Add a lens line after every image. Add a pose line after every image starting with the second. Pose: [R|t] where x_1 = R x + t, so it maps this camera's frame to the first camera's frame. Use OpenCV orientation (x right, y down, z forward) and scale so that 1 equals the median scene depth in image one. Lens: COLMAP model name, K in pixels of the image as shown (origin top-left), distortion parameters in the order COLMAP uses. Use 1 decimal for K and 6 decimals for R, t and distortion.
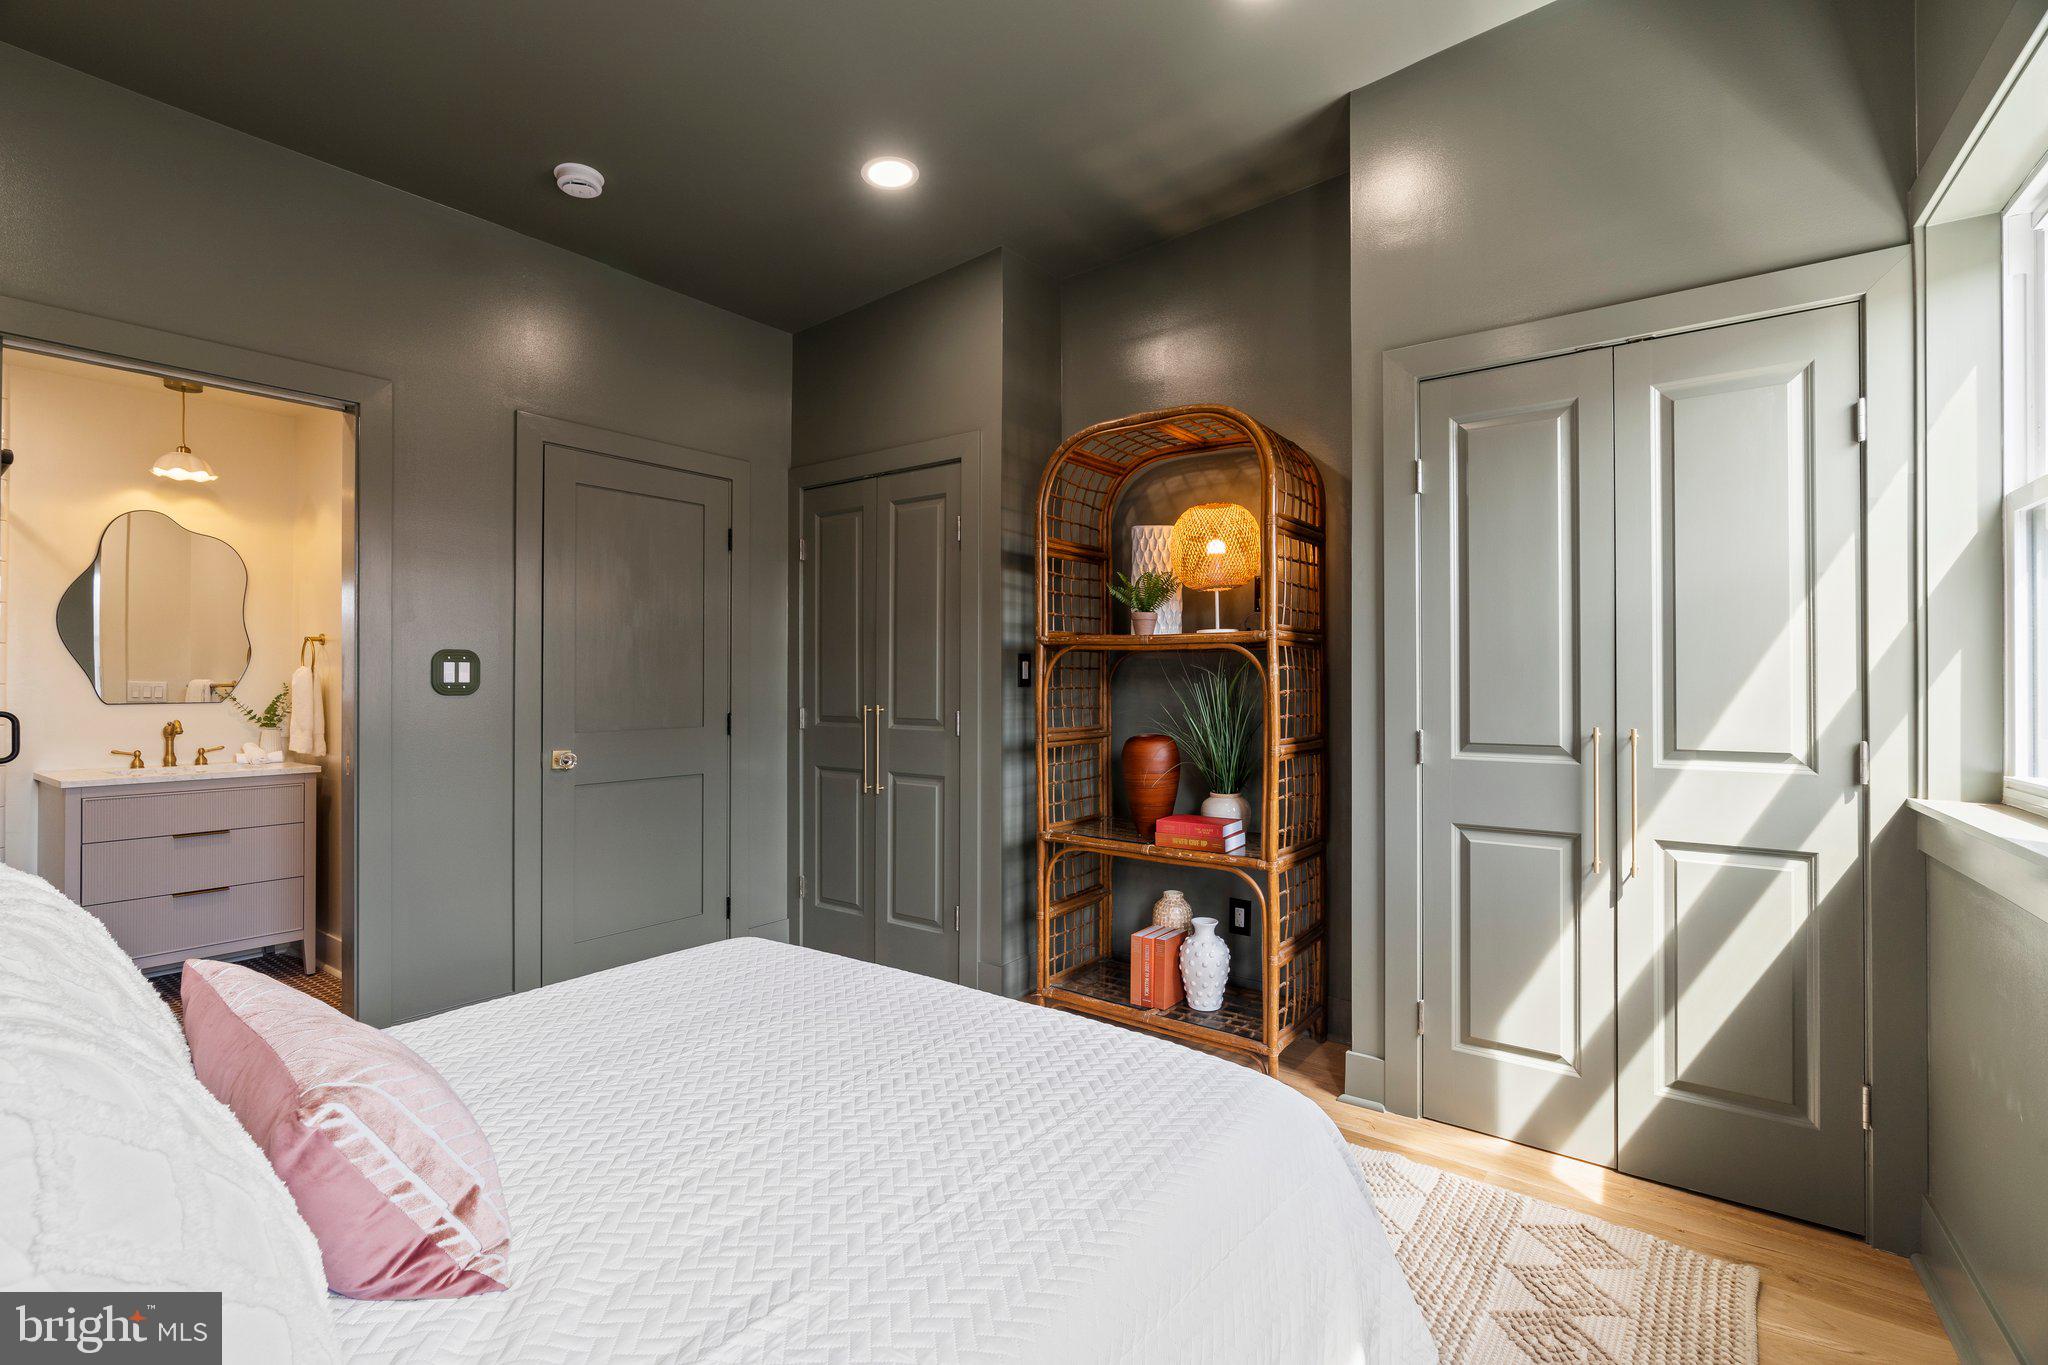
lens RADIAL K [[933.9, 0, 1038.8], [0, 933.9, 676.6], [0, 0, 1]] dist [-0.012154, 0.002947]
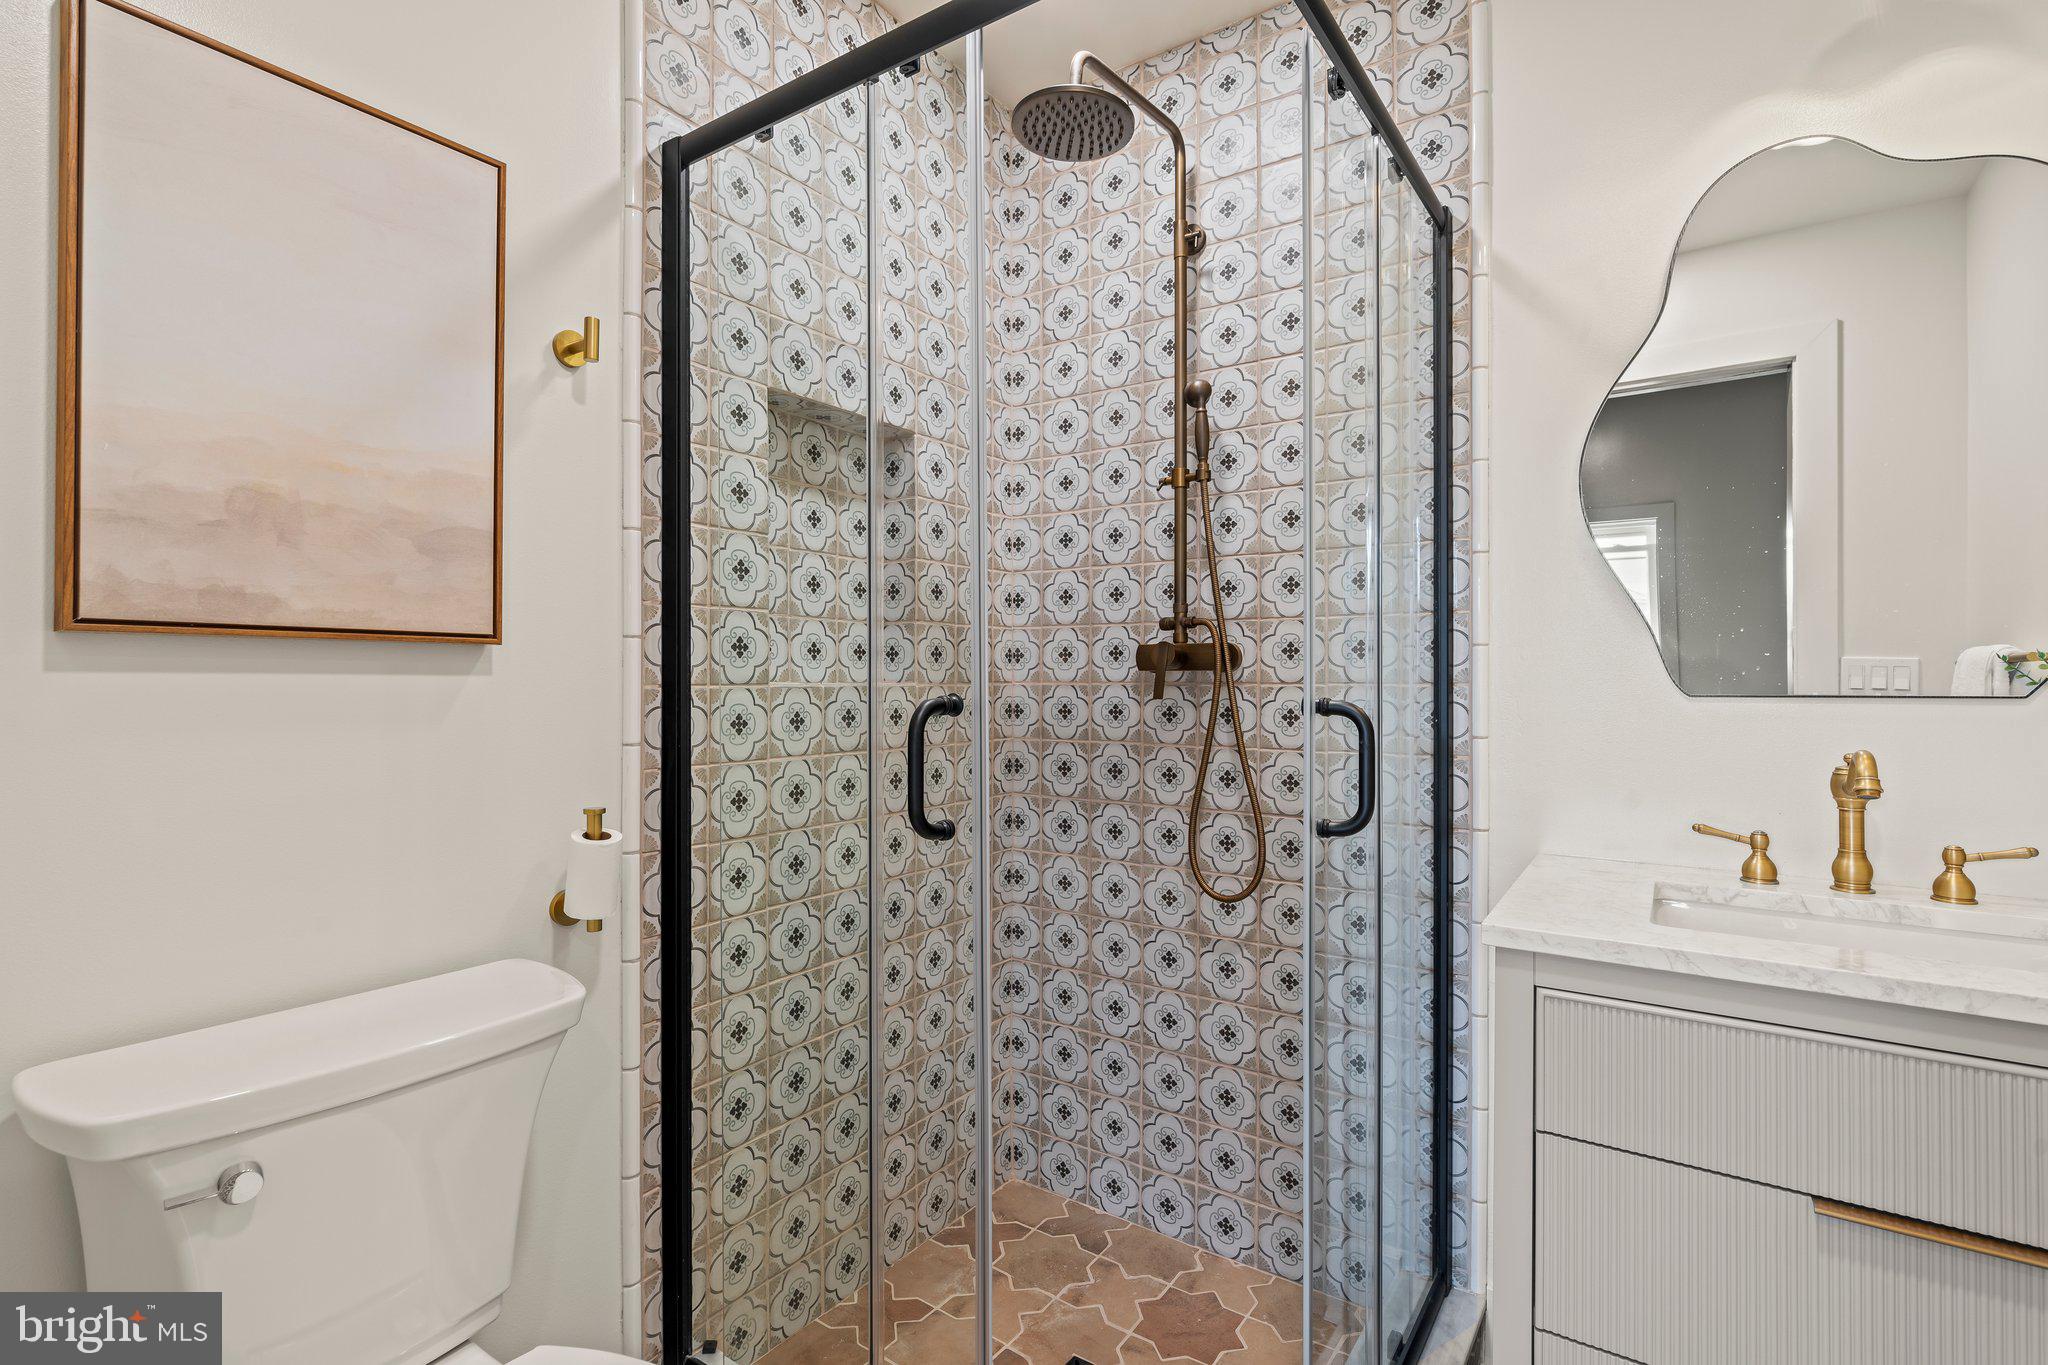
lens RADIAL K [[1001.3, 0, 981.8], [0, 1001.3, 675.8], [0, 0, 1]] dist [-0.012685, 0.006305]
pose [[0.020976, -0.006877, -0.999756, -0.585863], [0.003610, 0.999970, -0.006803, 0.022254], [0.999773, -0.003466, 0.021000, 0.676162]]
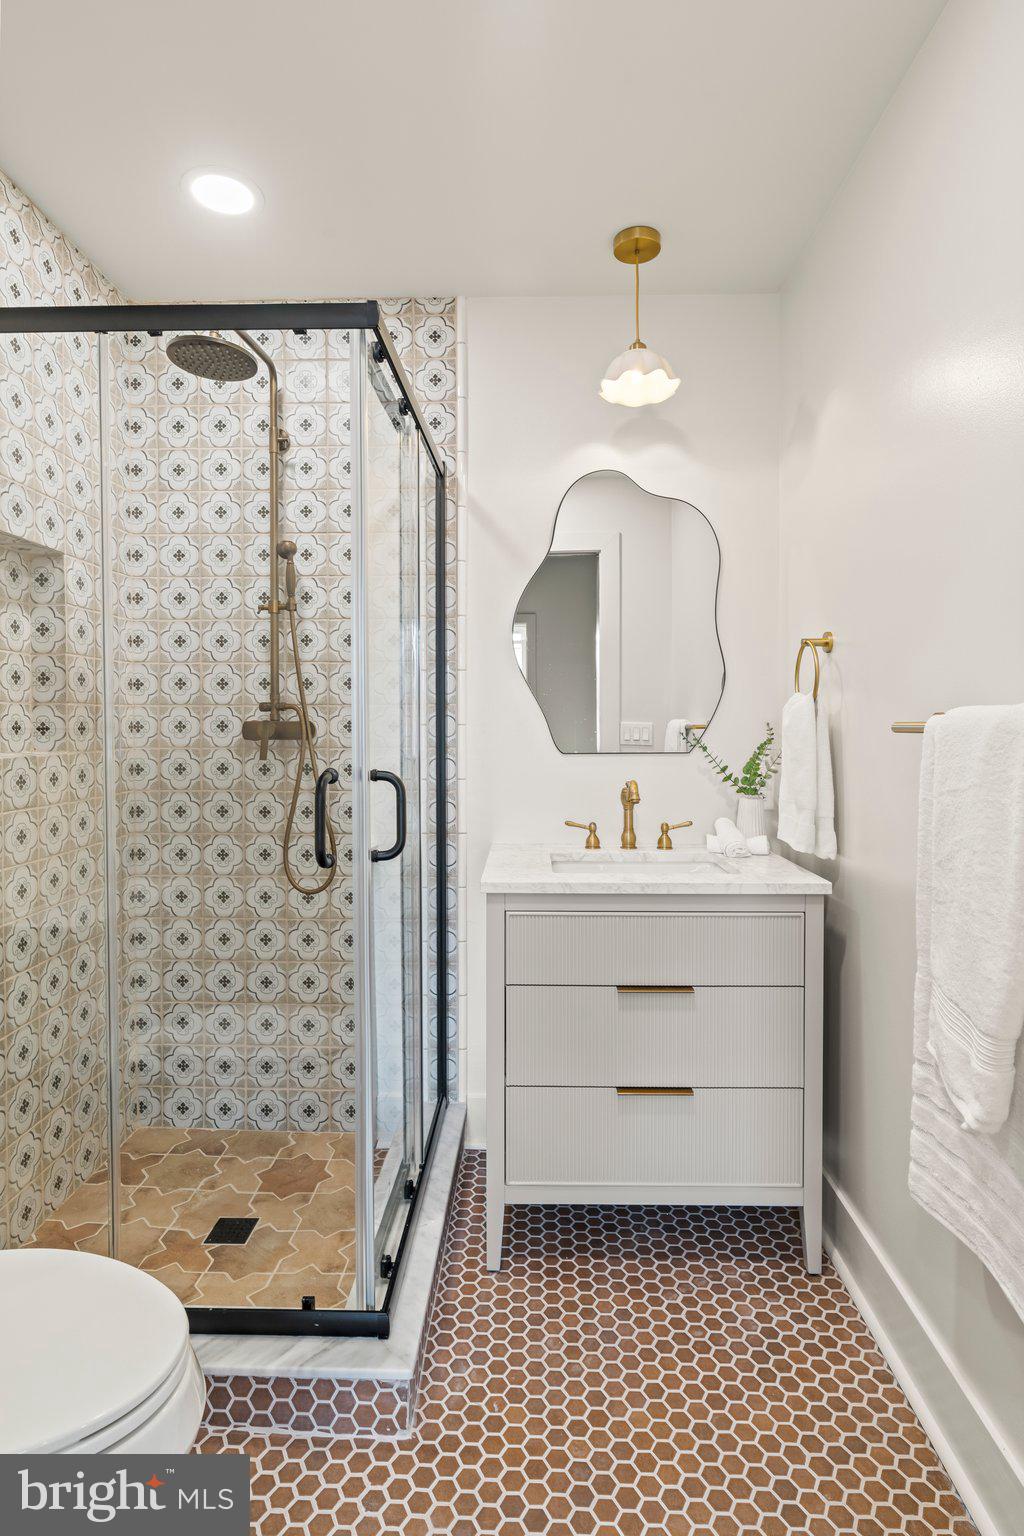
lens RADIAL K [[812.9, 0, 528.1], [0, 812.9, 736.7], [0, 0, 1]] dist [-0.007912, 0.000616]
pose [[0.584492, 0.007116, -0.811368, -0.498652], [0.006998, 0.999880, 0.013811, 0.007704], [0.811369, -0.013750, 0.584372, 0.590452]]
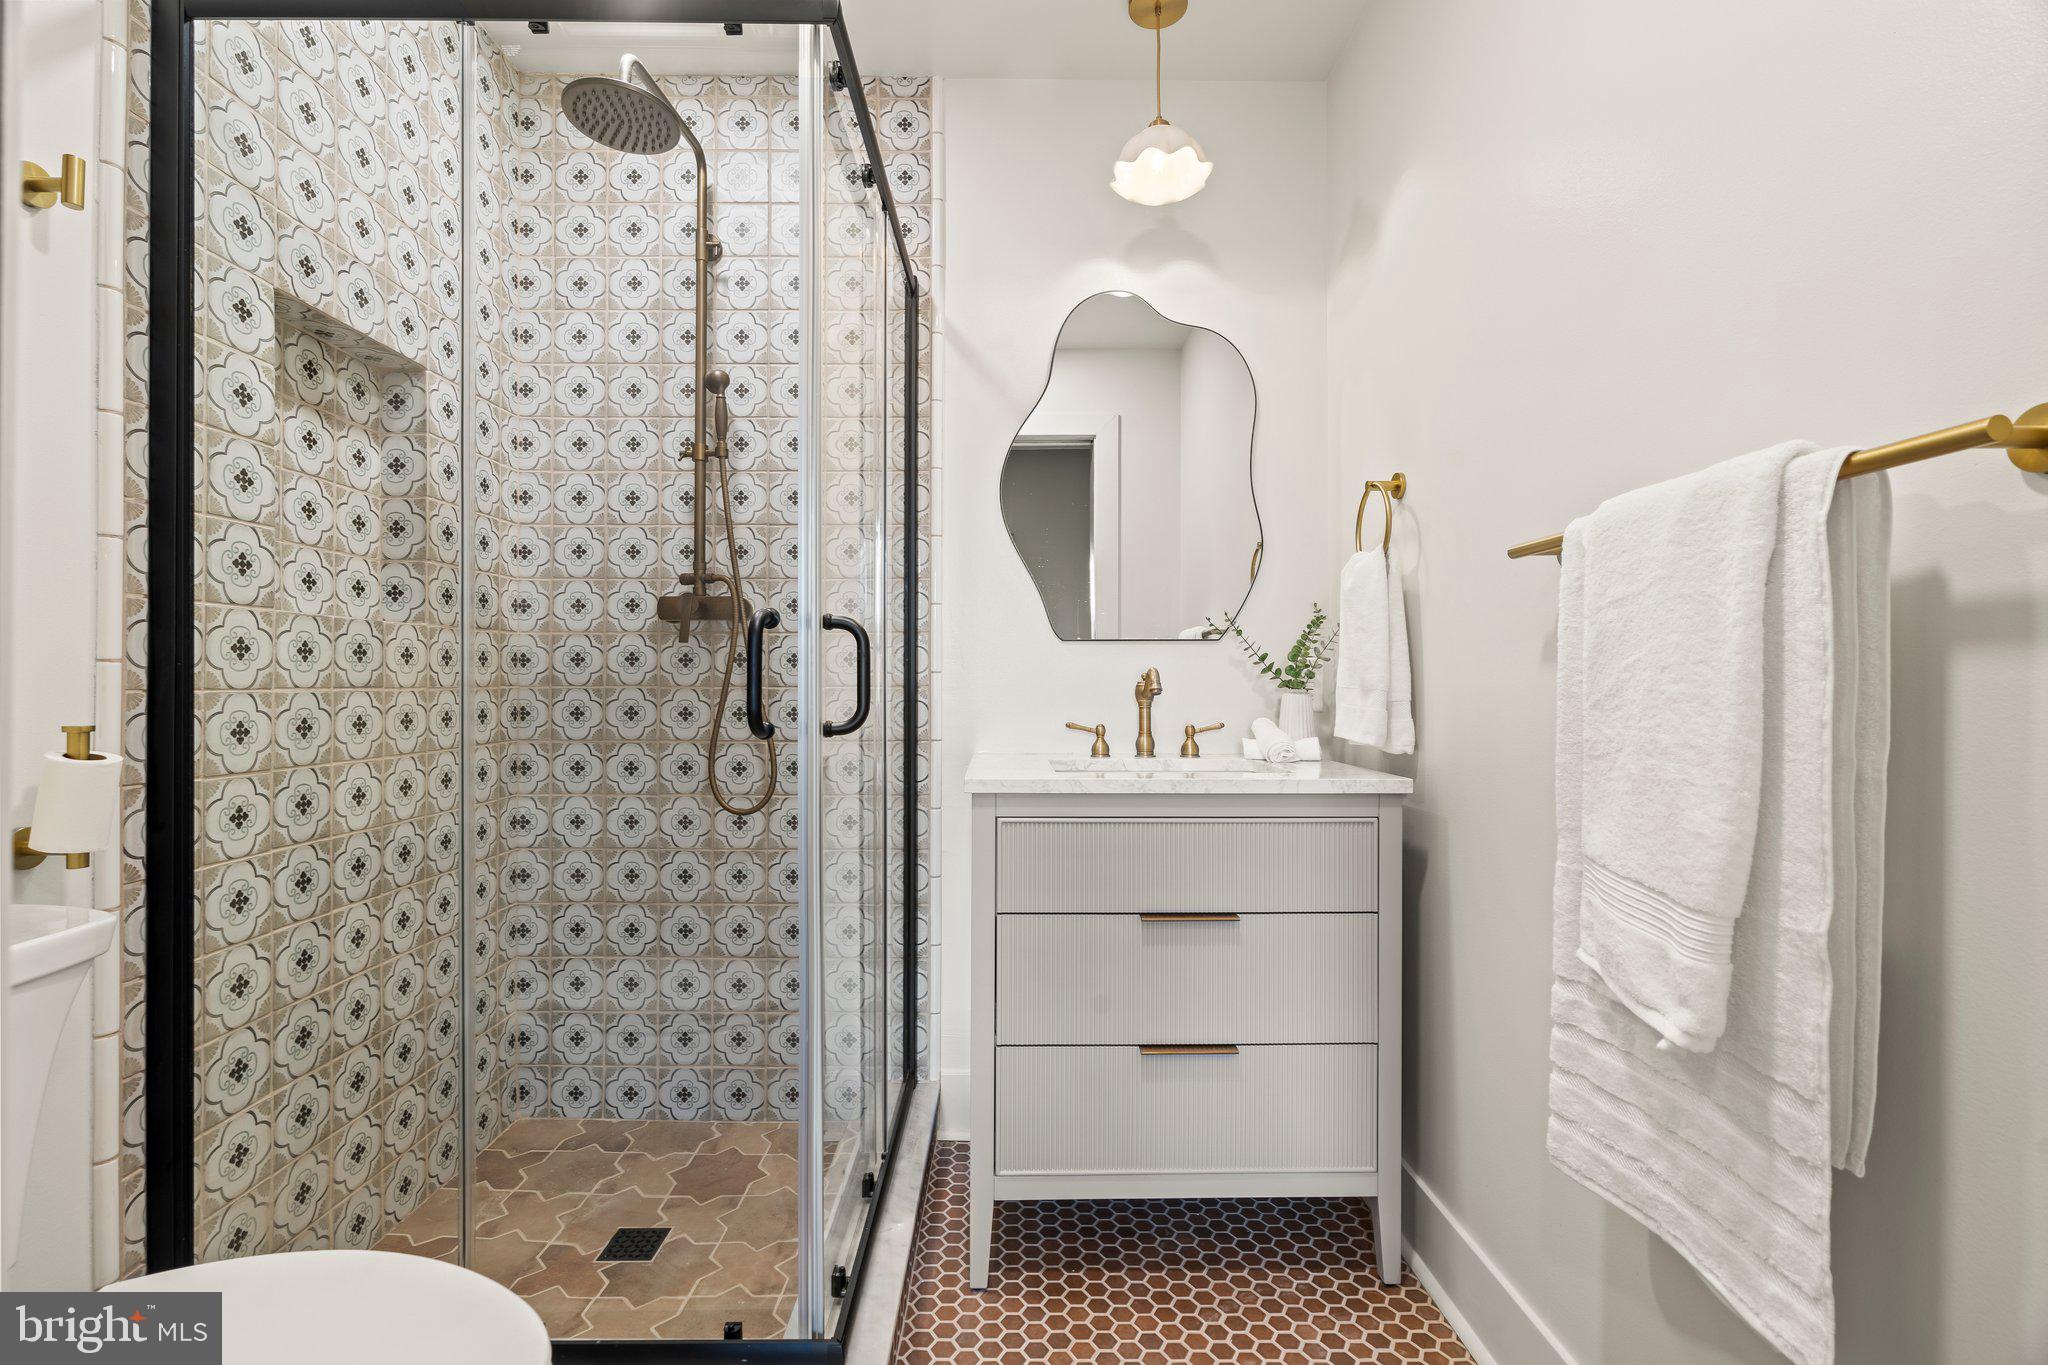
lens RADIAL K [[933.9, 0, 1033.8], [0, 933.9, 671.9], [0, 0, 1]] dist [-0.012154, 0.002947]
pose [[0.613018, -0.007246, -0.790036, -0.544054], [0.004271, 0.999974, -0.005857, 0.050130], [0.790057, 0.000216, 0.613033, 0.609597]]
